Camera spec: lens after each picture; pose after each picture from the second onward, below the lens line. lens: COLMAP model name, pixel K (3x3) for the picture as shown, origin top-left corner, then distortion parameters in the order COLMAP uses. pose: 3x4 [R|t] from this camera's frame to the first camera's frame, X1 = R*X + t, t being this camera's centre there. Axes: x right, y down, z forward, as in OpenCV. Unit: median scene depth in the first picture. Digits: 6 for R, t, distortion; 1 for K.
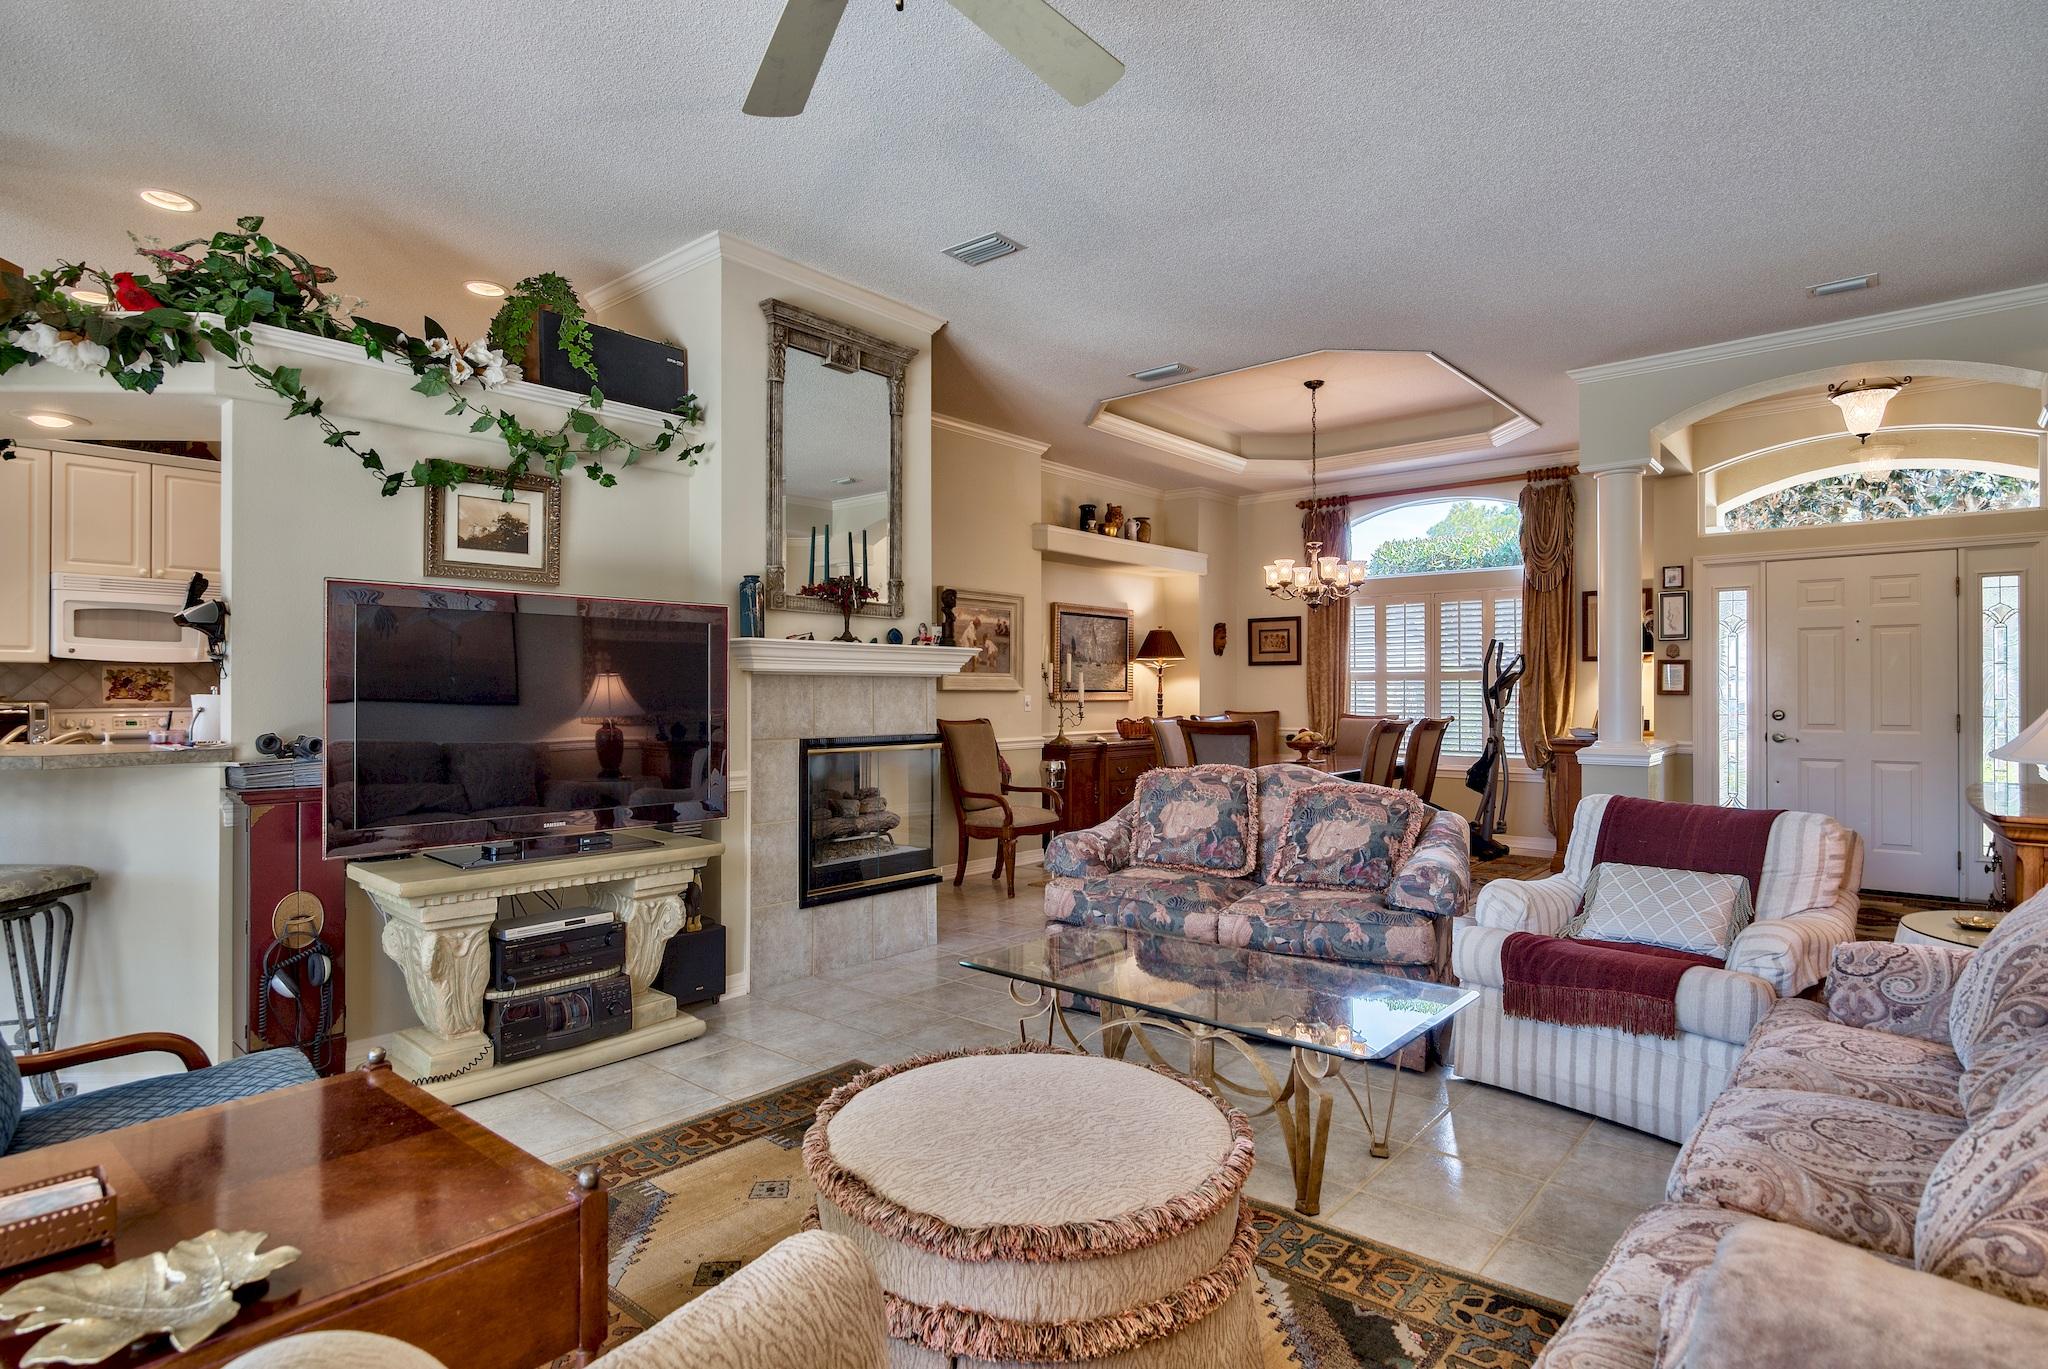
lens RADIAL K [[1041.6, 0, 1013.6], [0, 1041.6, 685.9], [0, 0, 1]] dist [-0.007716, 0.003155]
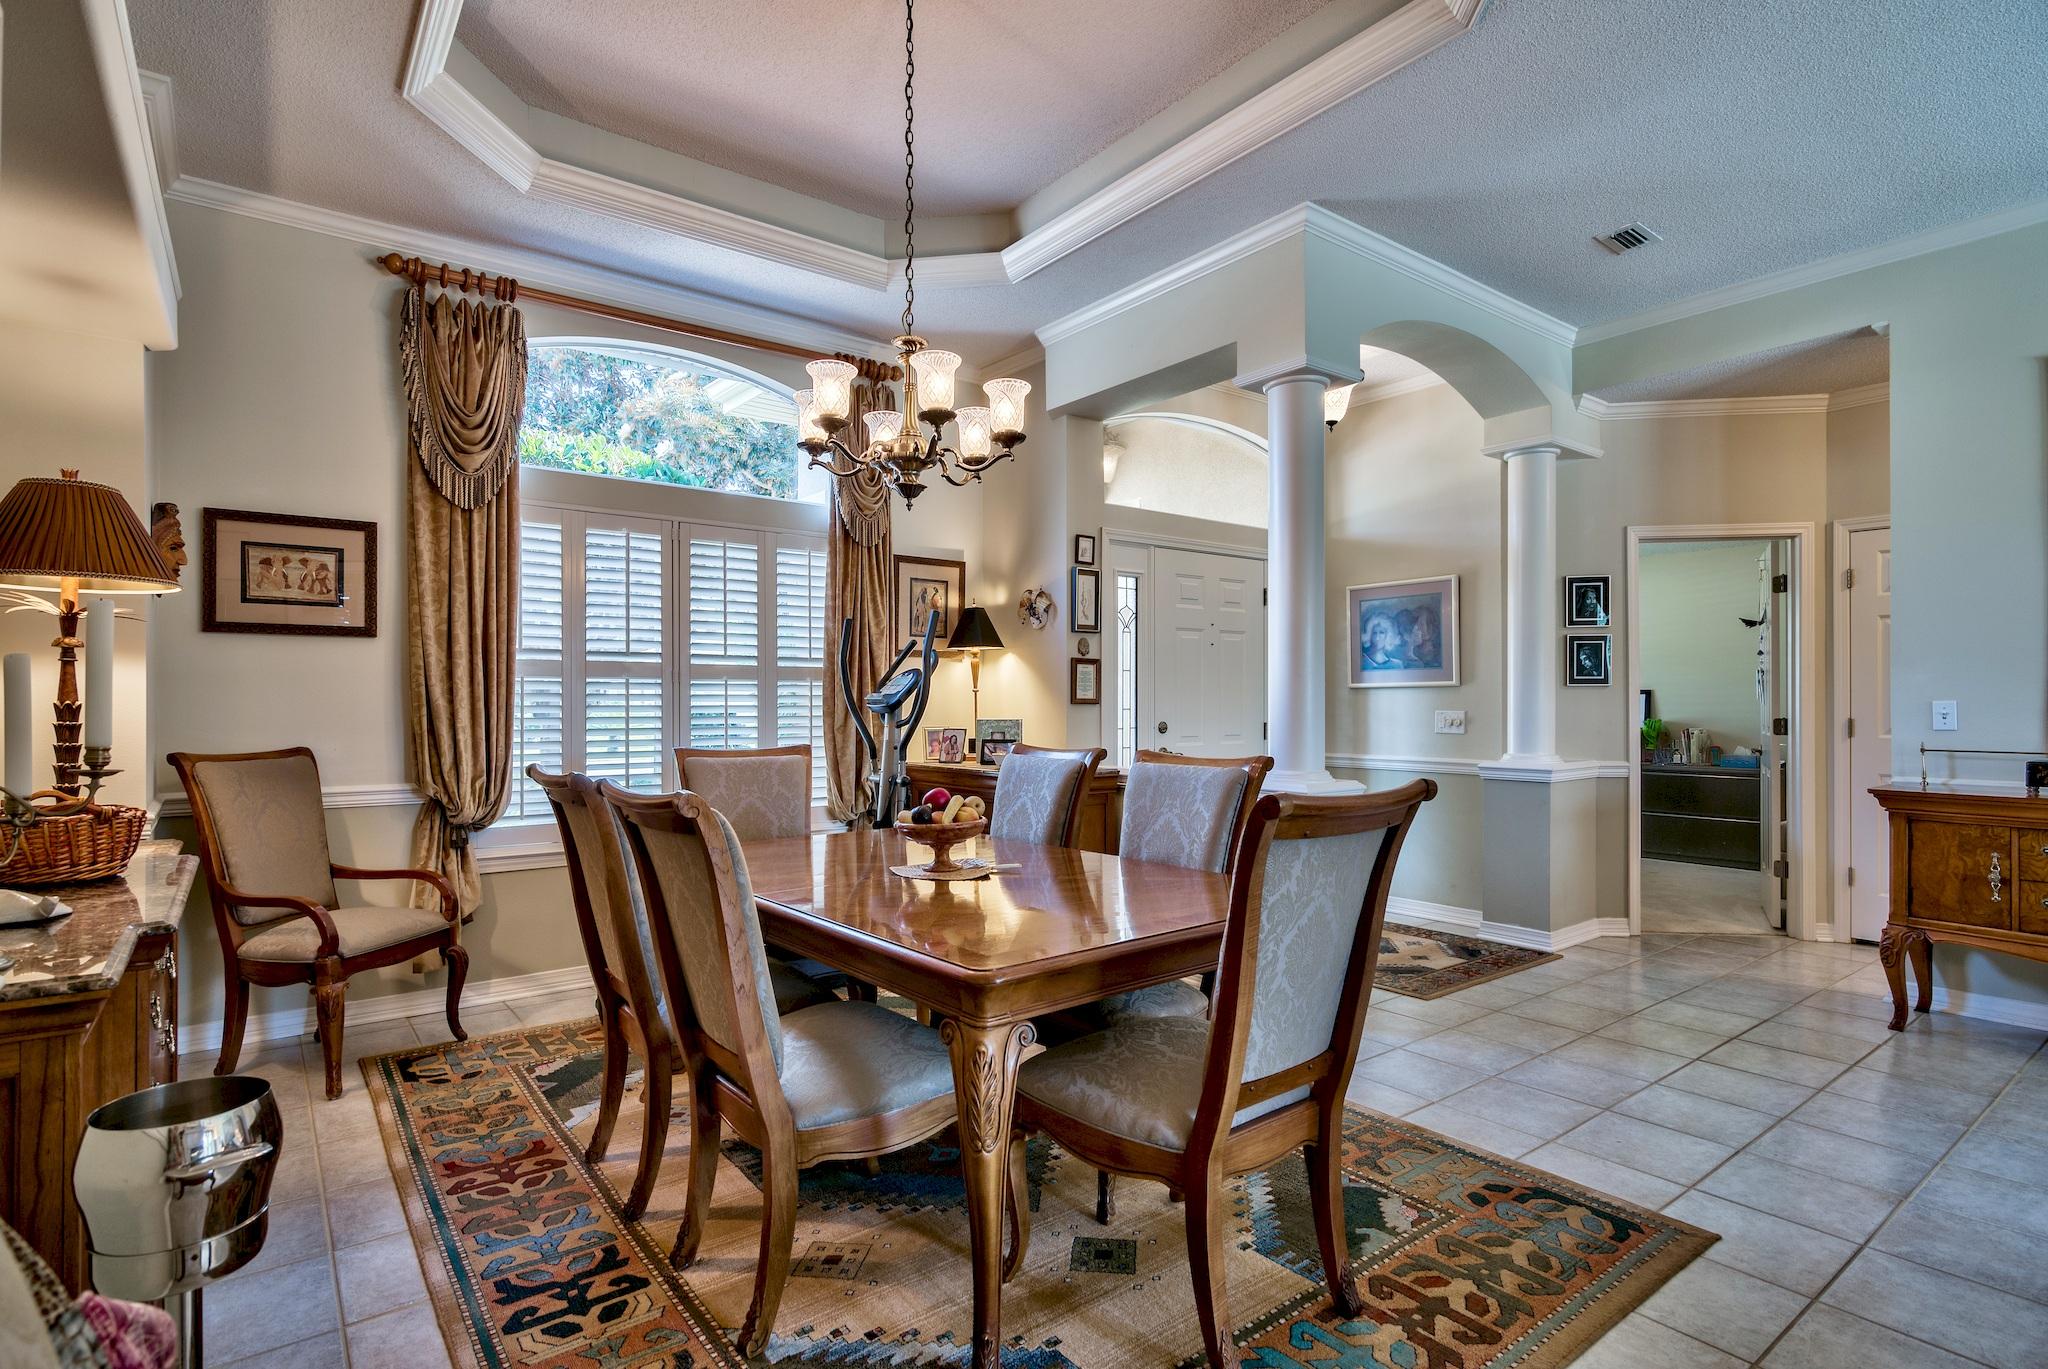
lens RADIAL K [[1001.0, 0, 1023.4], [0, 1001.0, 702.4], [0, 0, 1]] dist [-0.001658, -0.000763]
pose [[0.208329, -0.002236, 0.978056, -0.097008], [-0.004766, 0.999983, 0.003301, 0.005452], [-0.978047, -0.005349, 0.208315, 0.911727]]
